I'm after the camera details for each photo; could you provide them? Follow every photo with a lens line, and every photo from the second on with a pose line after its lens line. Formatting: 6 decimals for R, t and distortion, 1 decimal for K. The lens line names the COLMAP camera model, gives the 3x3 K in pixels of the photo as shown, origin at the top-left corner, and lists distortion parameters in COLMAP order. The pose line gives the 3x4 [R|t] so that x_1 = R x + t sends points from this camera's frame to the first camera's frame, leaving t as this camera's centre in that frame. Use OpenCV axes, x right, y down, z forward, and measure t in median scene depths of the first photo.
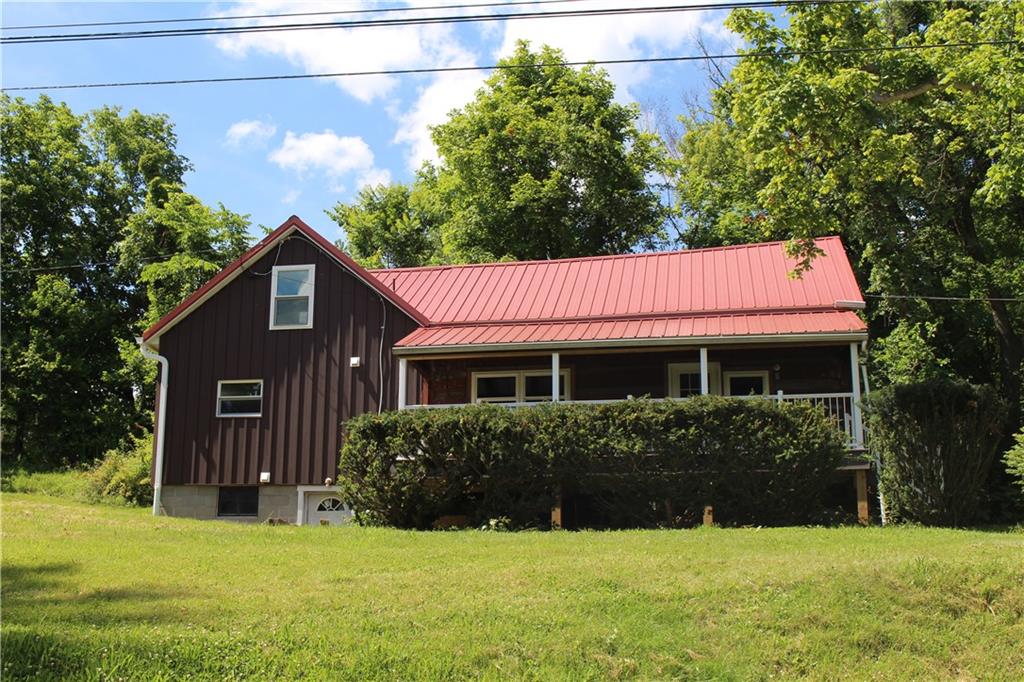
lens RADIAL K [[1285.4, 0, 514.0], [0, 1285.4, 338.1], [0, 0, 1]] dist [0.014641, 0.000000]
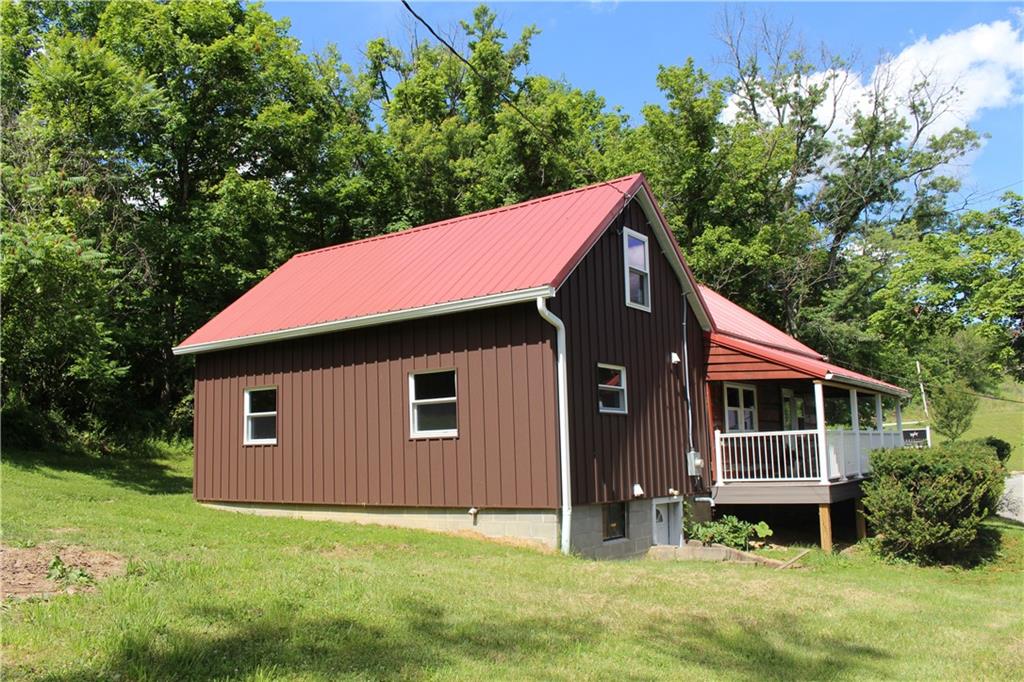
lens RADIAL K [[833.0, 0, 508.7], [0, 833.0, 339.8], [0, 0, 1]] dist [-0.131911, 0.078471]
pose [[0.430619, 0.103154, 0.896619, -0.712297], [-0.203066, 0.979049, -0.015111, 0.039046], [-0.879393, -0.175566, 0.442544, 0.858106]]
